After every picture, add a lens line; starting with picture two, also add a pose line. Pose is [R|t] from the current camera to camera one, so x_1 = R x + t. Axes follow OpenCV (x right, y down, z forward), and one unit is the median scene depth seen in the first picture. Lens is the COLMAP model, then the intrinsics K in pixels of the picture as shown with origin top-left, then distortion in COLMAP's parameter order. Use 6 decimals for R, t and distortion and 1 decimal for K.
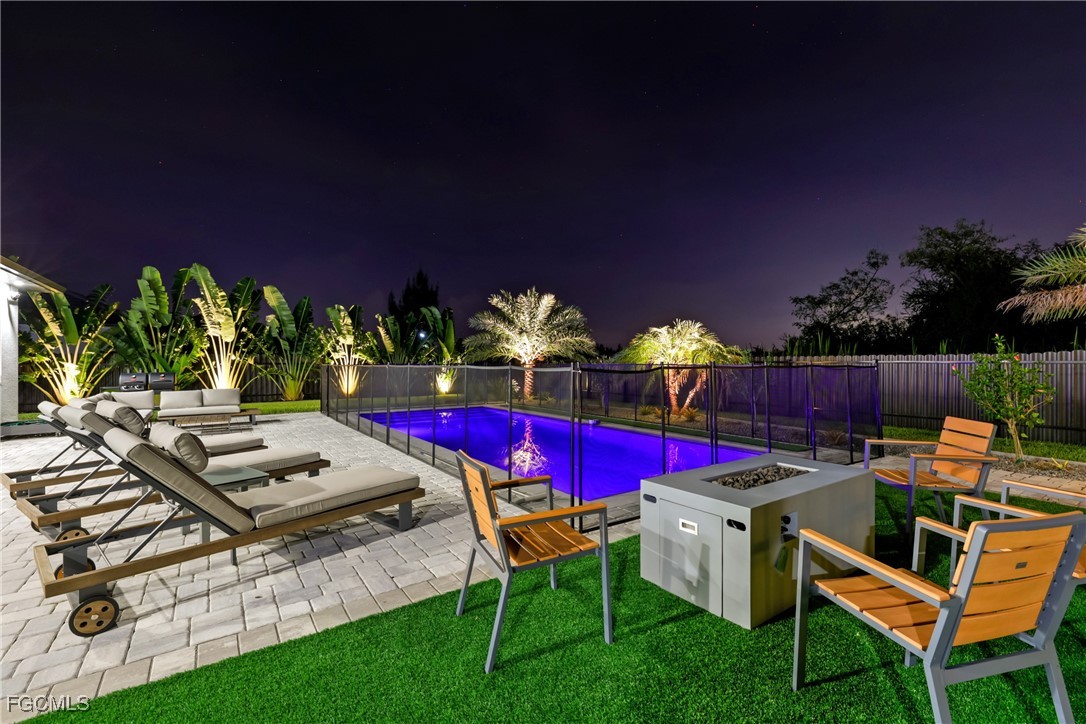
lens RADIAL K [[483.8, 0, 534.8], [0, 483.8, 363.8], [0, 0, 1]] dist [-0.004345, 0.001554]
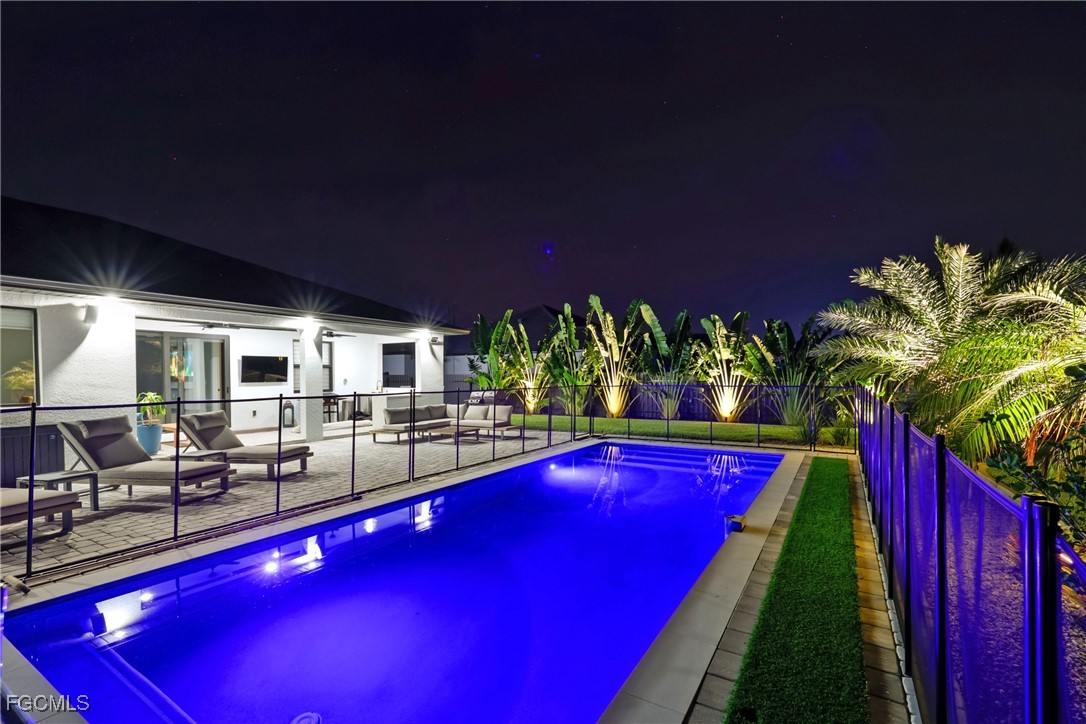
lens RADIAL K [[483.8, 0, 553.2], [0, 483.8, 372.9], [0, 0, 1]] dist [-0.004345, 0.001554]
pose [[0.414943, -0.007374, -0.909817, 0.351860], [0.003635, 0.999973, -0.006447, -0.015094], [0.909840, -0.000632, 0.414959, 0.482102]]
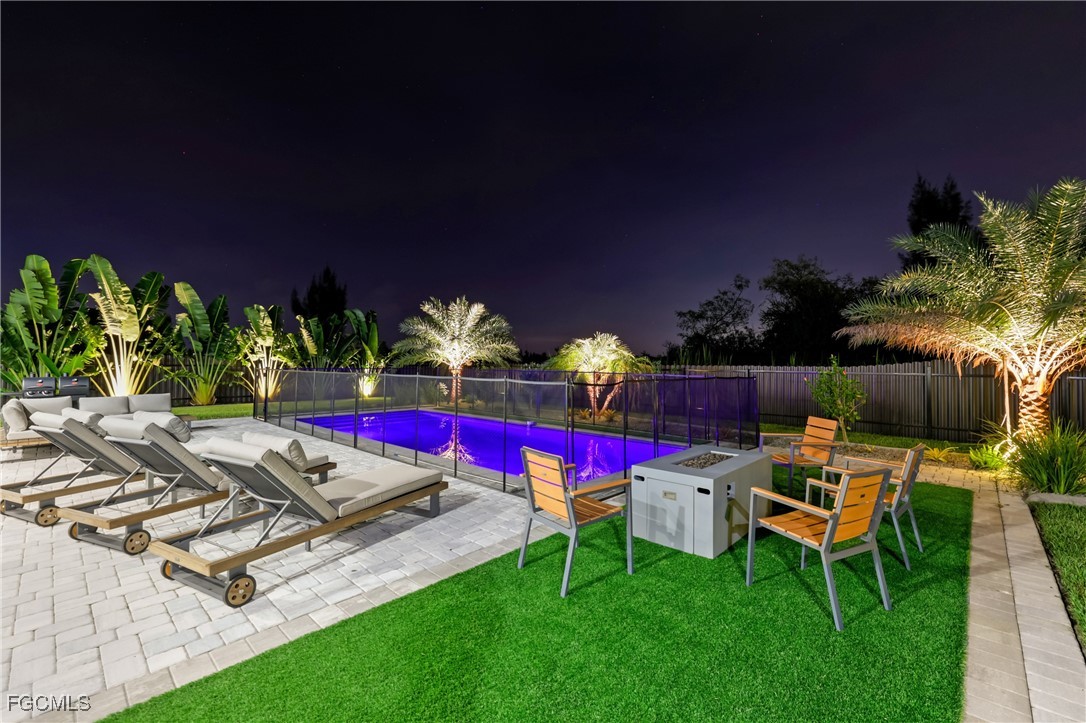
lens RADIAL K [[483.8, 0, 544.7], [0, 483.8, 351.7], [0, 0, 1]] dist [-0.004345, 0.001554]
pose [[0.970546, 0.019331, 0.240138, -0.106390], [-0.013326, 0.999557, -0.026609, -0.013999], [-0.240546, 0.022625, 0.970374, -0.088303]]
